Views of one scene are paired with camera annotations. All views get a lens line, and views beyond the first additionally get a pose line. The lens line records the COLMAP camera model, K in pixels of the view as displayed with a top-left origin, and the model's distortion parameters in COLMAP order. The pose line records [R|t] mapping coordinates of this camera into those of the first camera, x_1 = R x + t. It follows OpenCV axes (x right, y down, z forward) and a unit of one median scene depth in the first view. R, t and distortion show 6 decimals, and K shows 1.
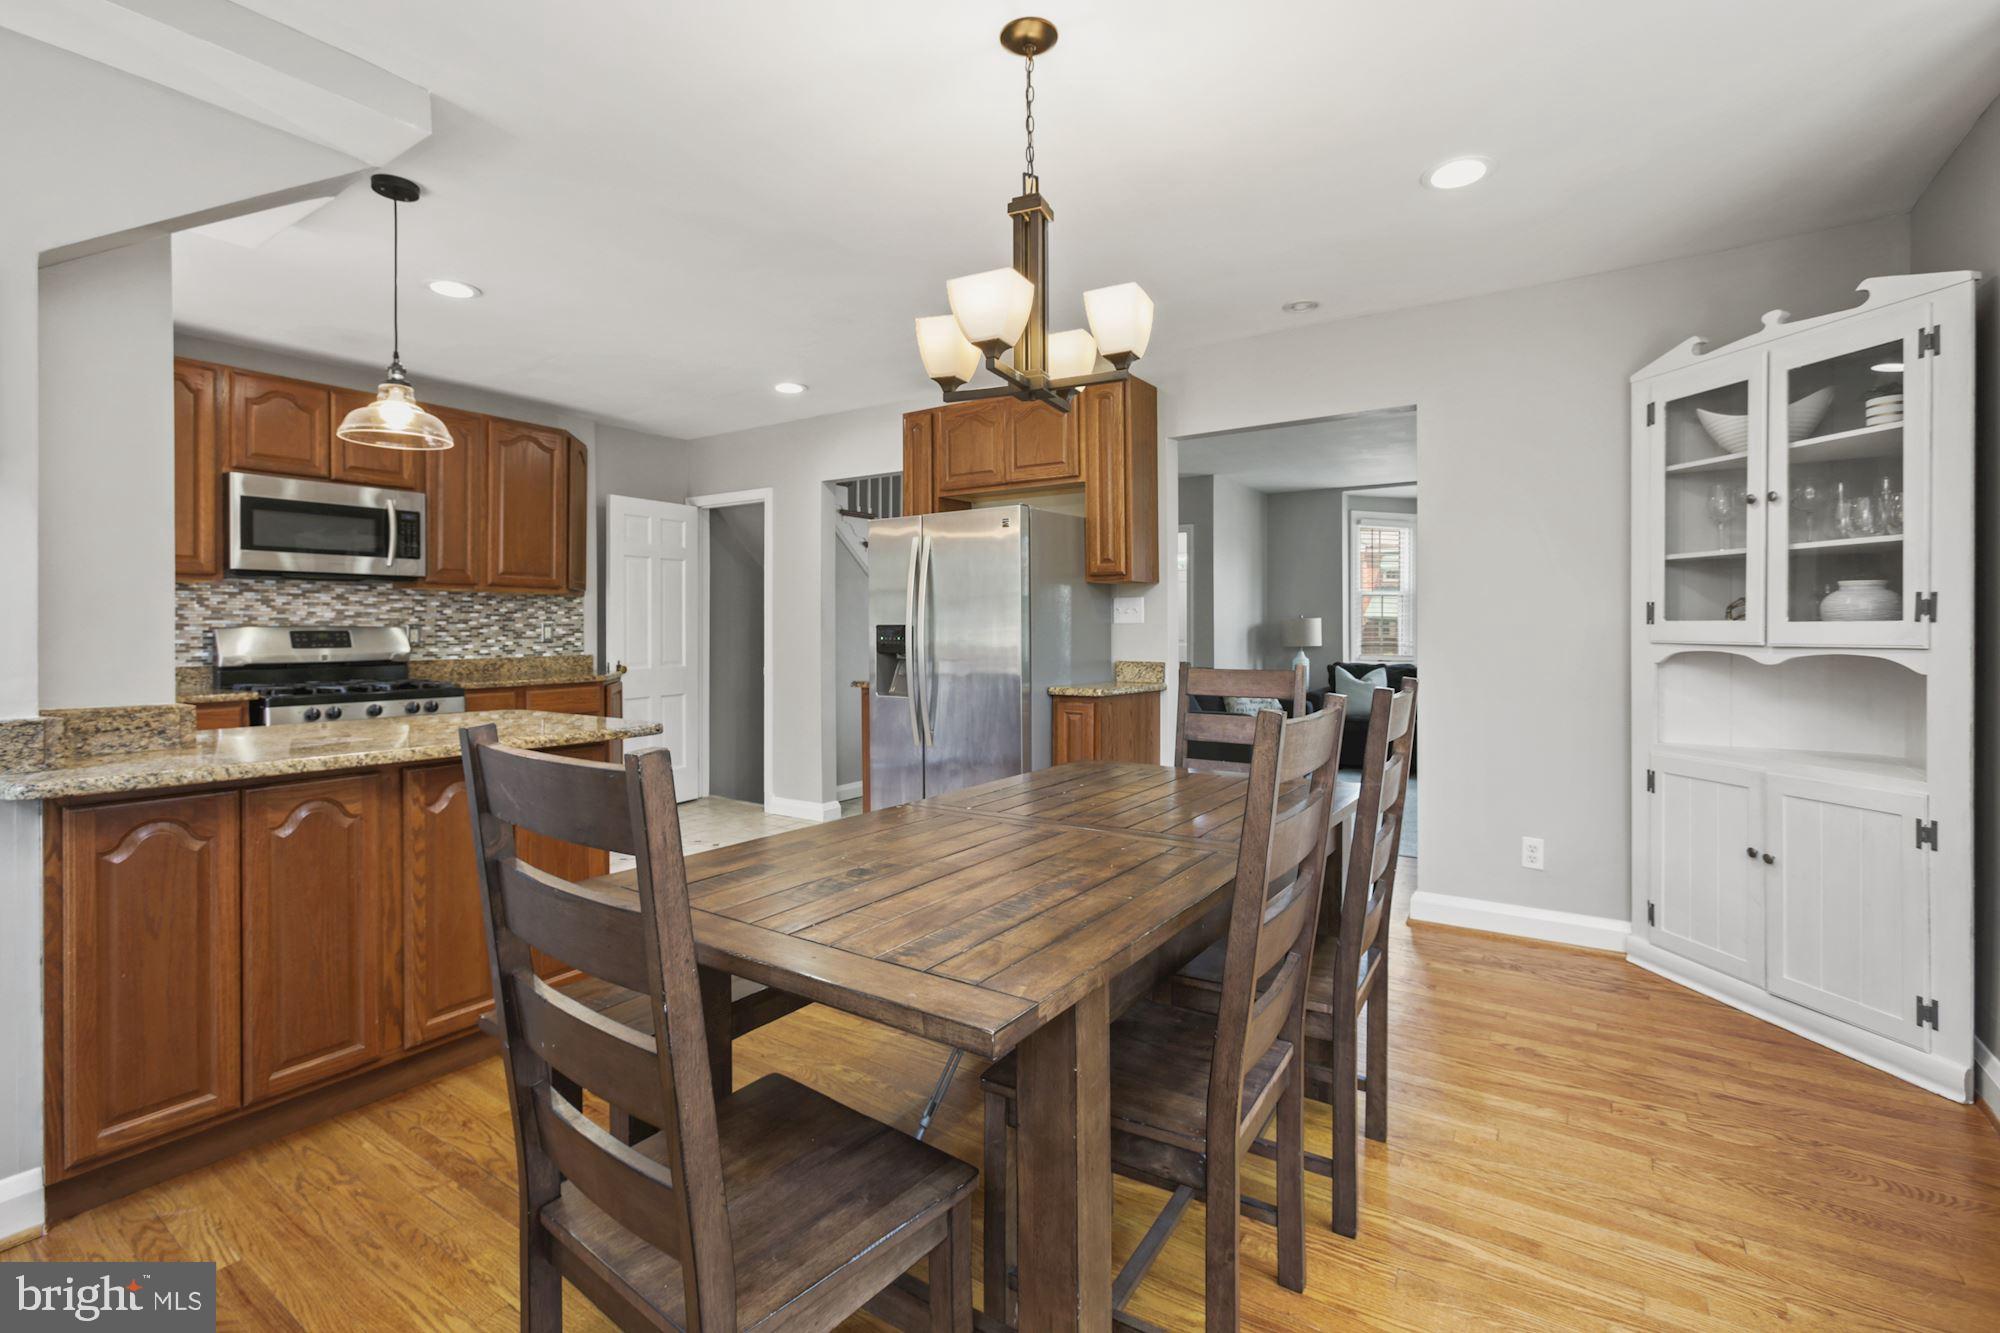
lens RADIAL K [[911.3, 0, 987.5], [0, 911.3, 631.3], [0, 0, 1]] dist [-0.010617, 0.007323]
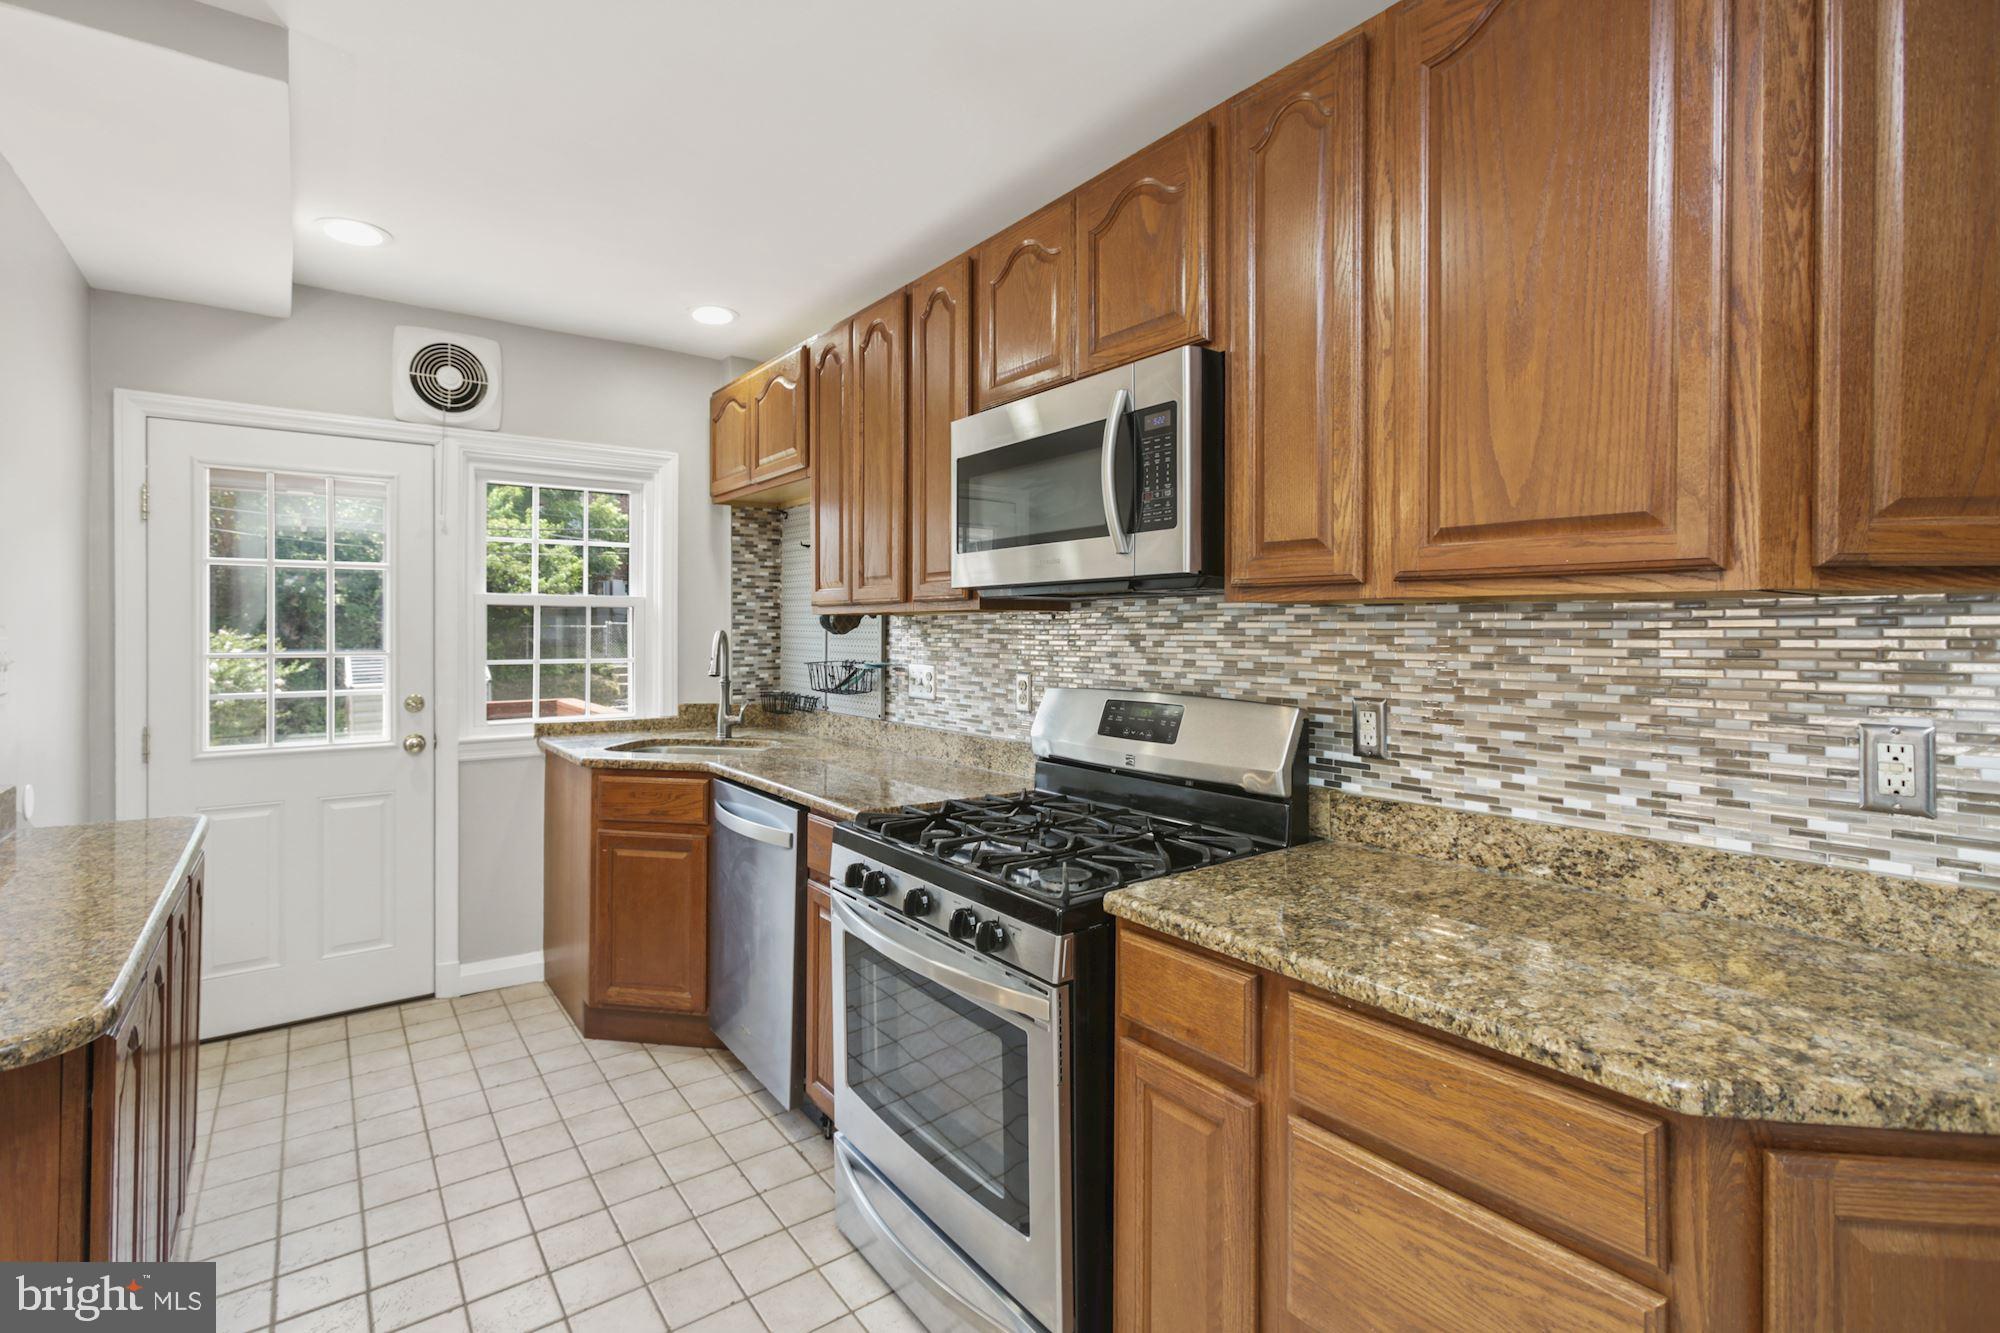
lens RADIAL K [[911.3, 0, 966.0], [0, 911.3, 615.5], [0, 0, 1]] dist [-0.010617, 0.007323]
pose [[-0.323454, -0.015345, -0.946119, -0.256380], [-0.003713, 0.999881, -0.014948, -0.039334], [0.946237, -0.001322, -0.323473, 1.086540]]
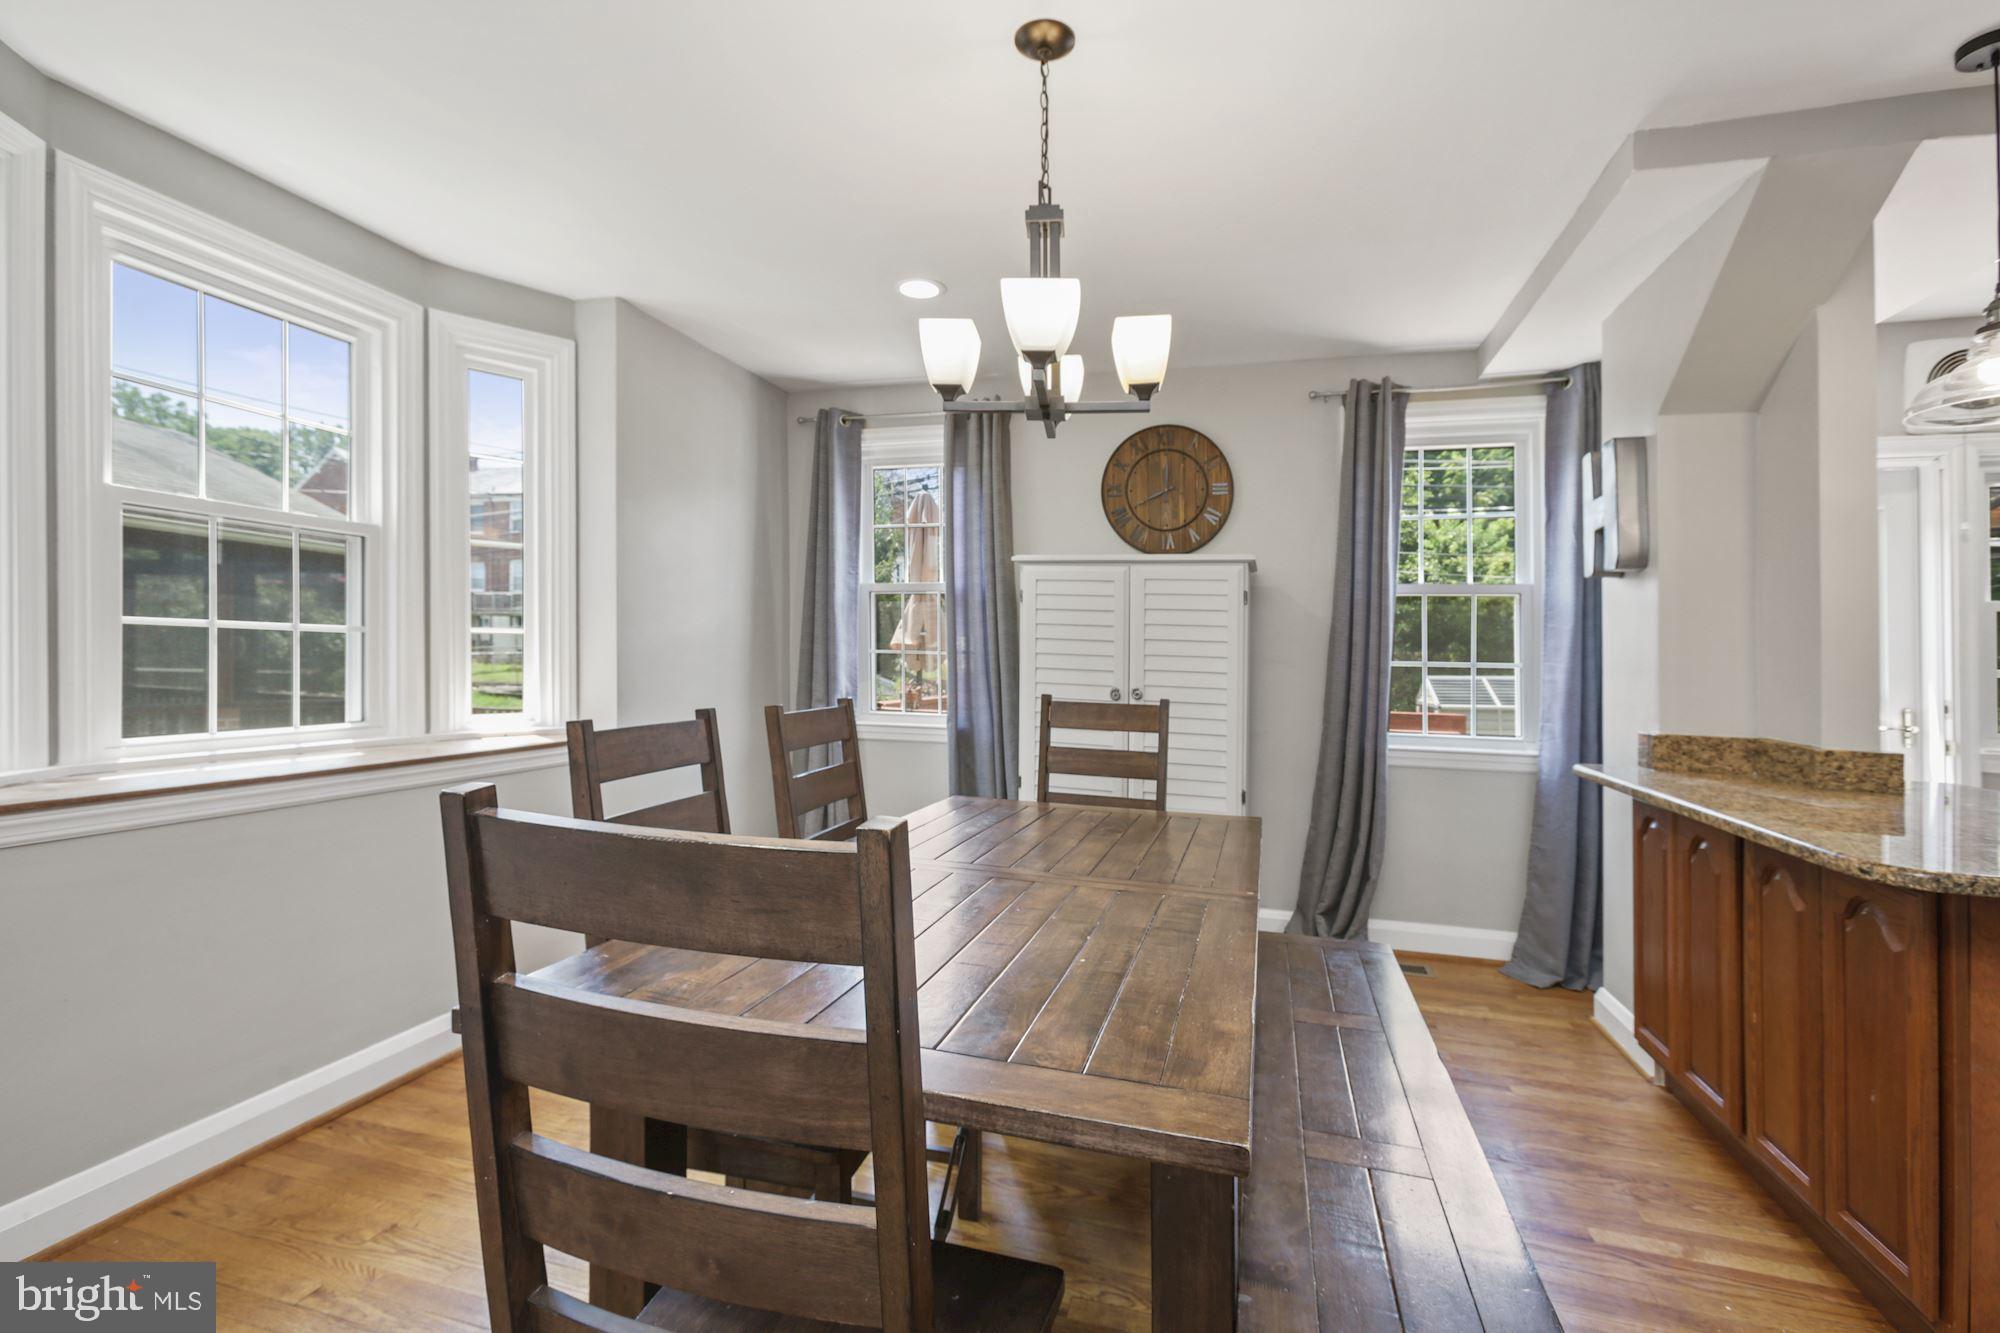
lens RADIAL K [[911.3, 0, 990.8], [0, 911.3, 635.2], [0, 0, 1]] dist [-0.010617, 0.007323]
pose [[-0.942354, -0.030217, -0.333250, 0.194488], [-0.024331, 0.999466, -0.021822, -0.002490], [0.333731, -0.012456, -0.942586, 0.868270]]
